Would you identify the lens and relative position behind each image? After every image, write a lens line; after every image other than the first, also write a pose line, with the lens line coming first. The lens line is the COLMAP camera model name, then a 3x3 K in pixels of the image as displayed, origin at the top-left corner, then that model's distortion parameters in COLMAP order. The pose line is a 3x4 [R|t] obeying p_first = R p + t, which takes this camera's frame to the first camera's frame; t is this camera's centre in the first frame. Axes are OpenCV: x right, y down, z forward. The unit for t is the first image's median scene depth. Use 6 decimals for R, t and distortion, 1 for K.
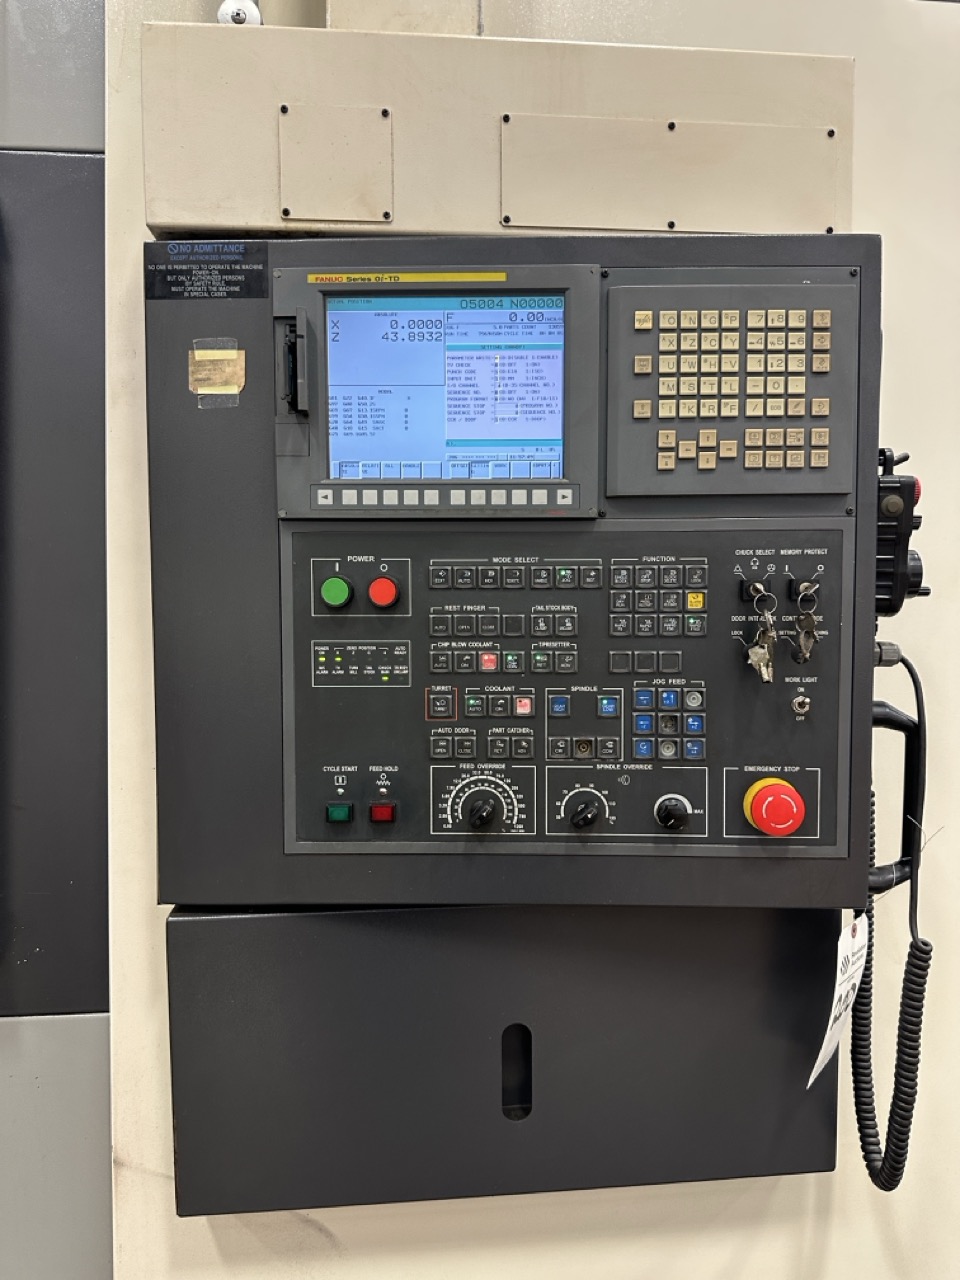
lens RADIAL K [[911.1, 0, 480.0], [0, 911.1, 640.0], [0, 0, 1]] dist [0.174299, -0.397718]
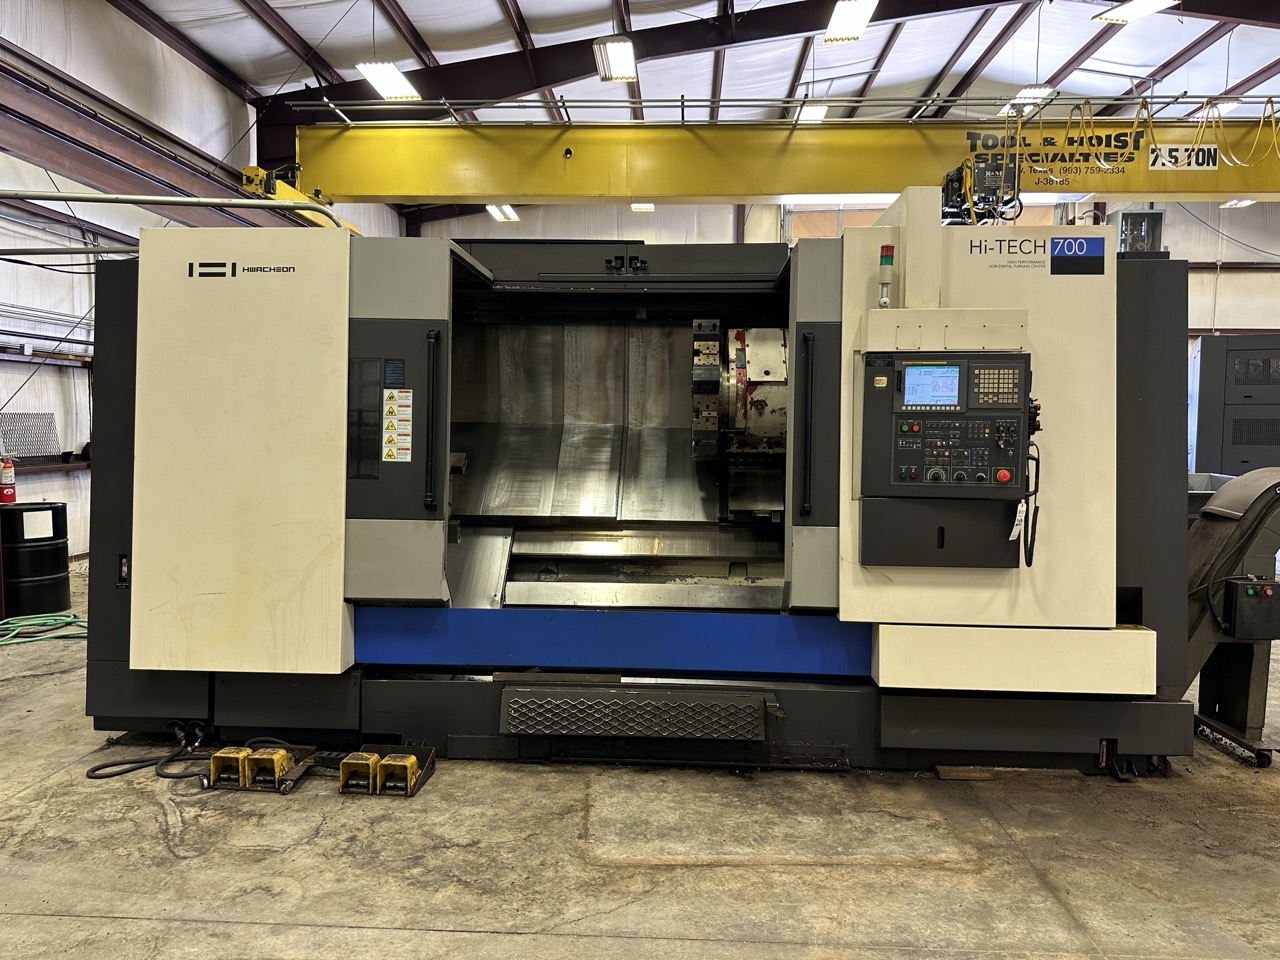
lens RADIAL K [[880.2, 0, 642.8], [0, 880.2, 489.4], [0, 0, 1]] dist [0.033455, -0.049799]
pose [[0.809169, 0.053127, -0.585169, 1.371397], [-0.049145, 0.998534, 0.022698, 0.218106], [0.585517, 0.010392, 0.810593, -3.319563]]
